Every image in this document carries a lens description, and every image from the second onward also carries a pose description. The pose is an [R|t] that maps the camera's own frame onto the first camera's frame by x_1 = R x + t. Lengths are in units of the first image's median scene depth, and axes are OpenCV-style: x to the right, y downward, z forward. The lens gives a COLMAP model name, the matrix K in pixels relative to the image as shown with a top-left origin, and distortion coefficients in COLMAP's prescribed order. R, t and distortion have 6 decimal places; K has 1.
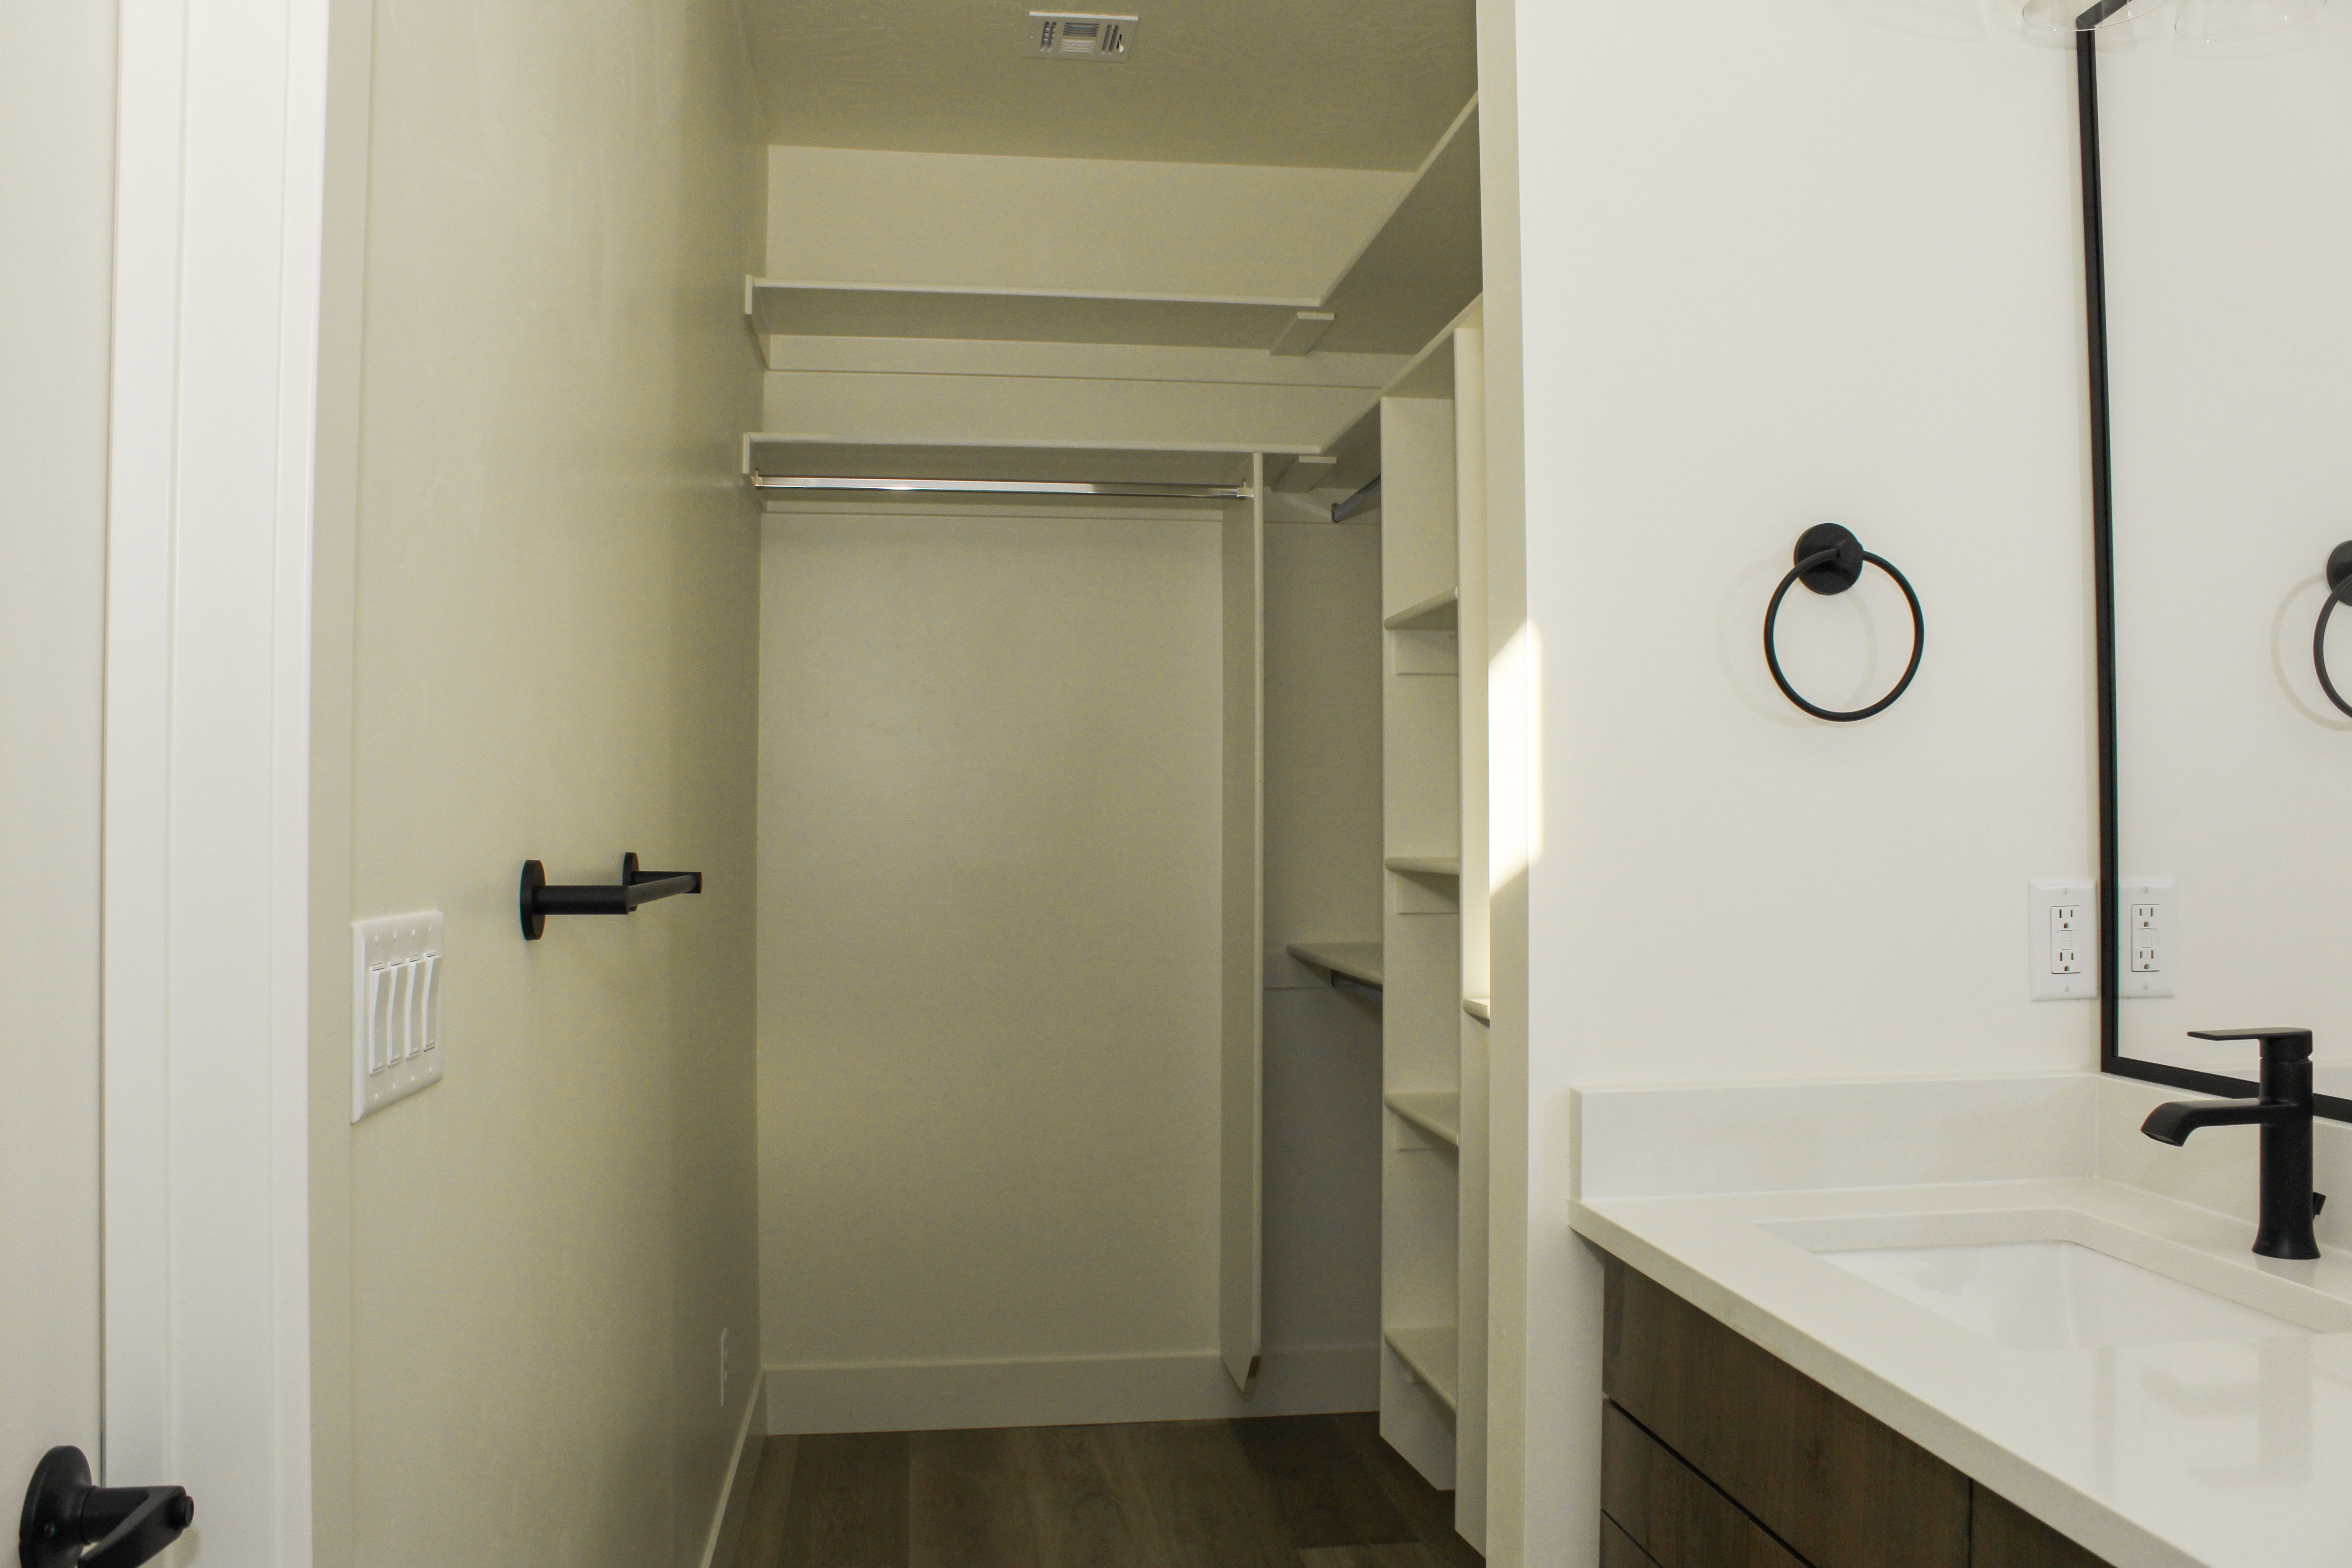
lens RADIAL K [[1954.5, 0, 1169.3], [0, 1954.5, 805.3], [0, 0, 1]] dist [-0.165002, 0.134168]
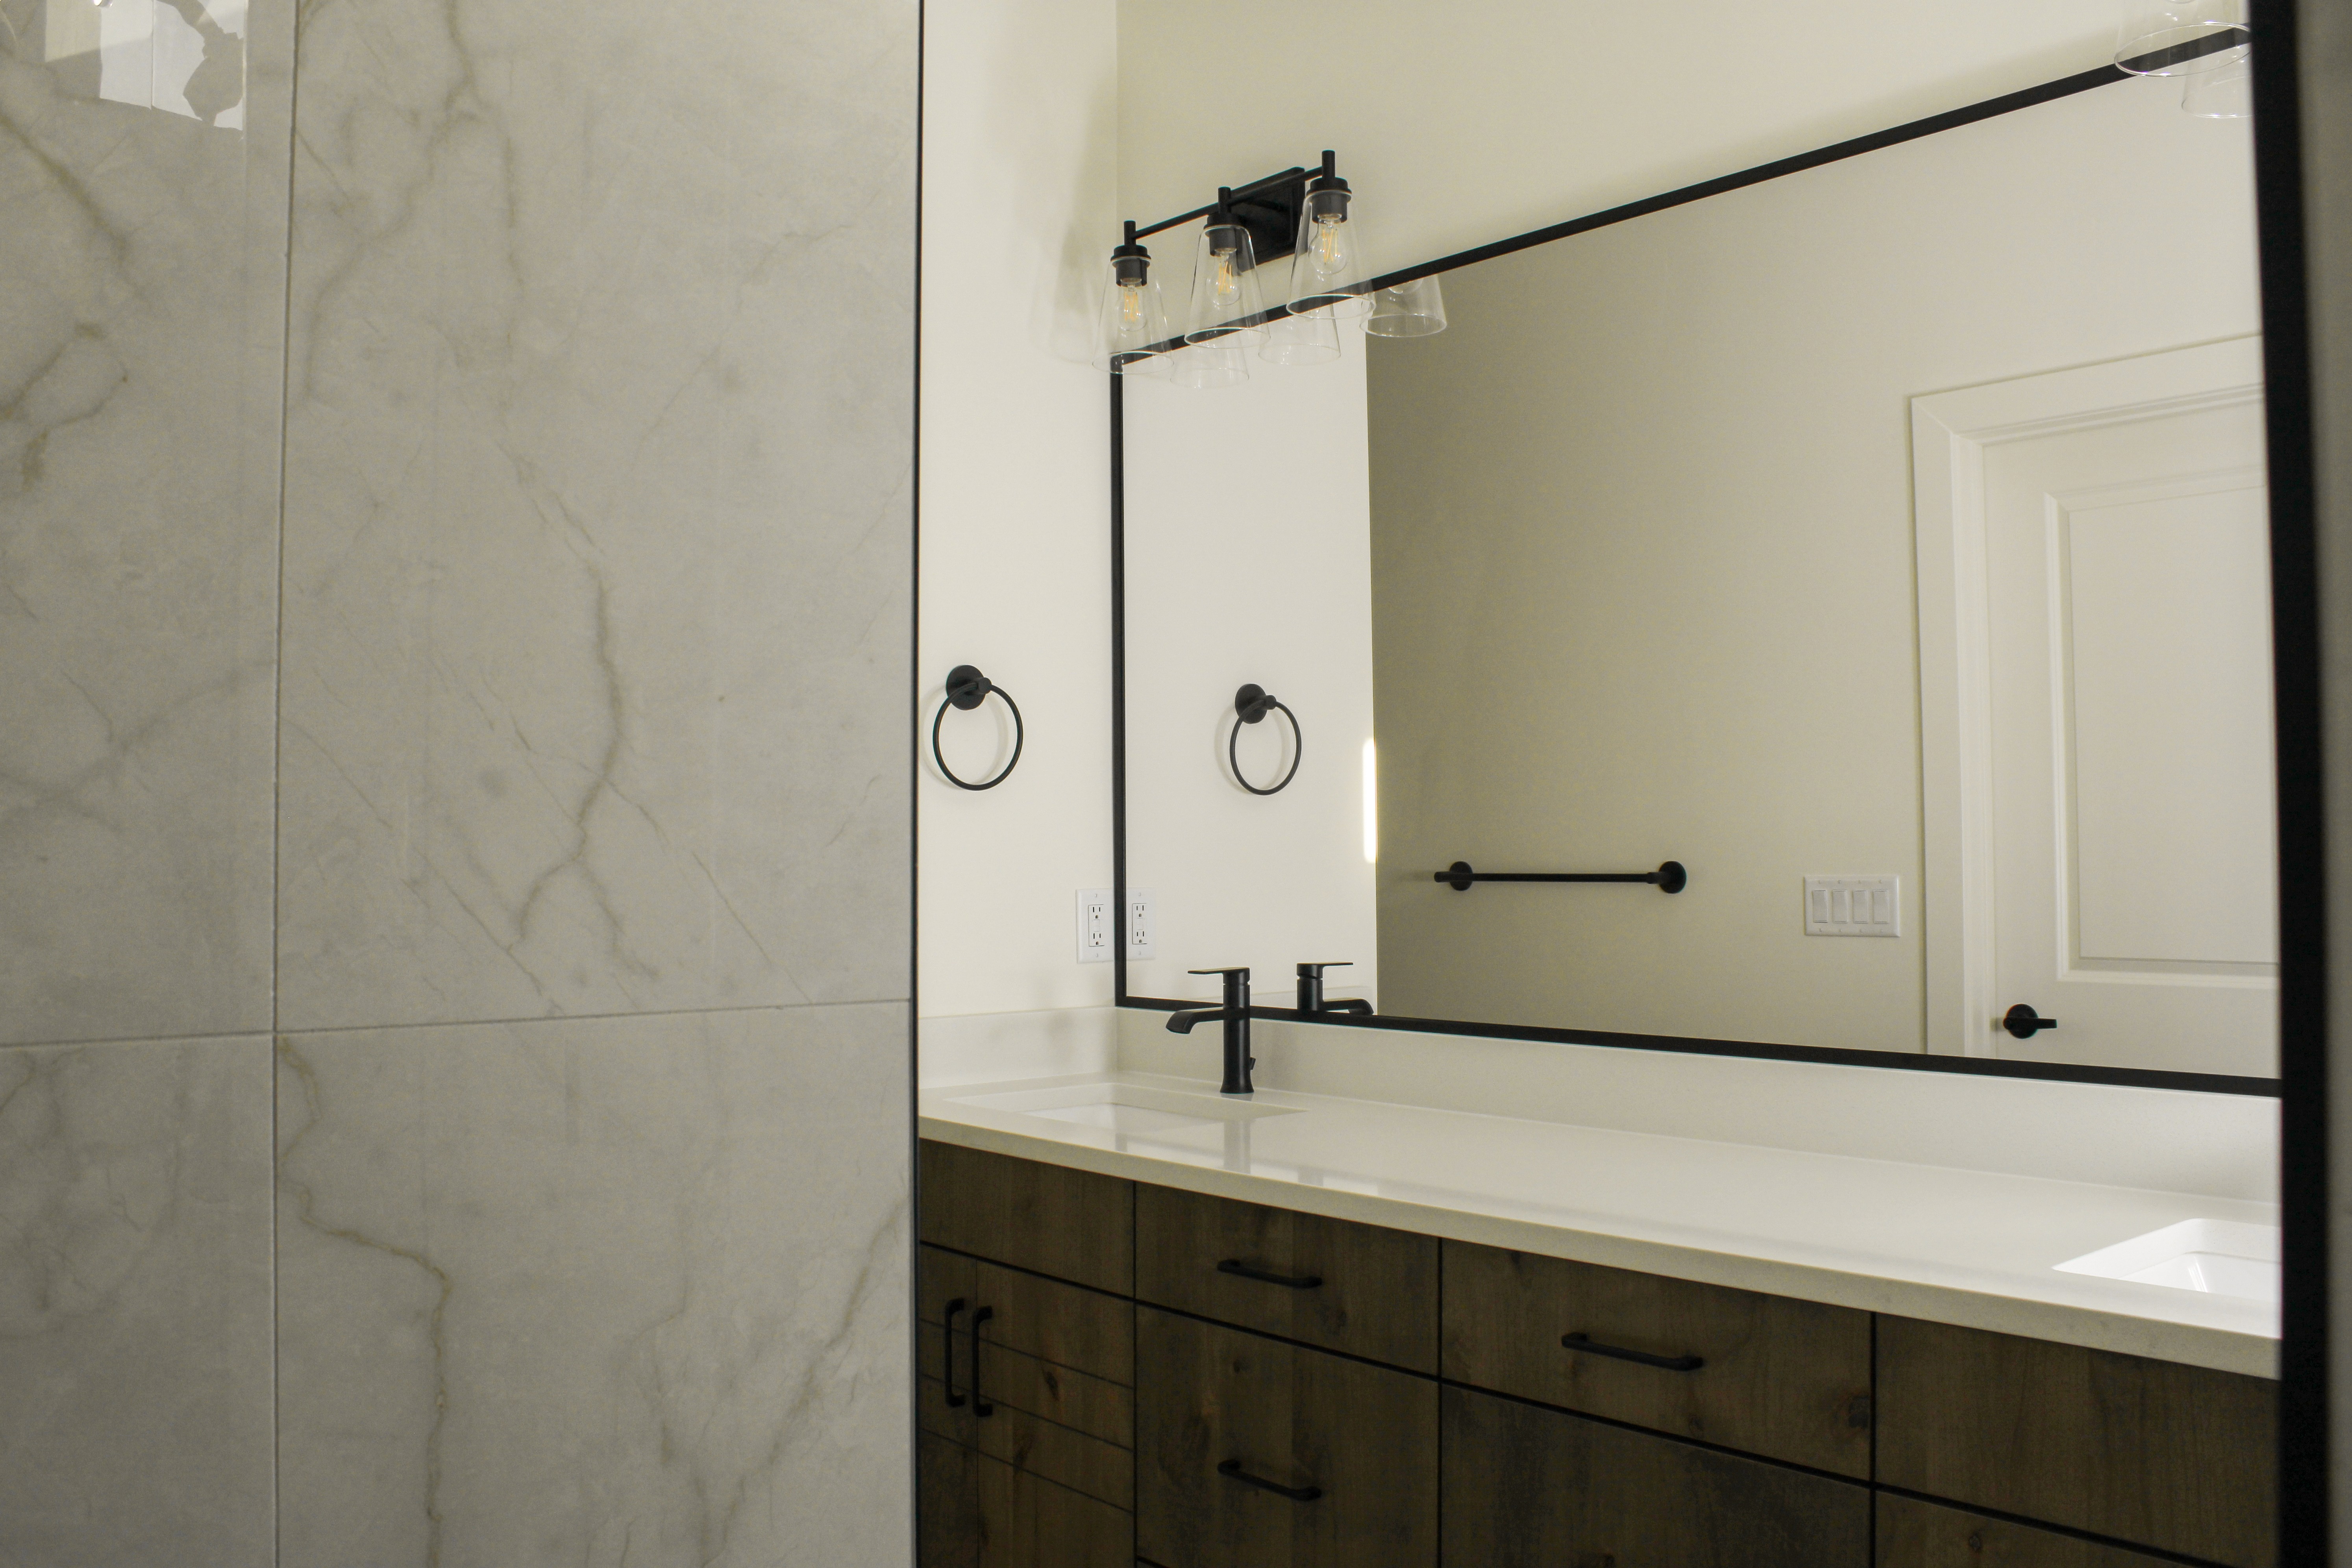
lens RADIAL K [[1954.6, 0, 1169.3], [0, 1954.6, 805.3], [0, 0, 1]] dist [-0.165002, 0.134168]
pose [[0.833276, 0.010442, 0.552759, -0.414611], [-0.003479, 0.999901, -0.013644, -0.009541], [-0.552846, 0.009446, 0.833230, -0.445257]]
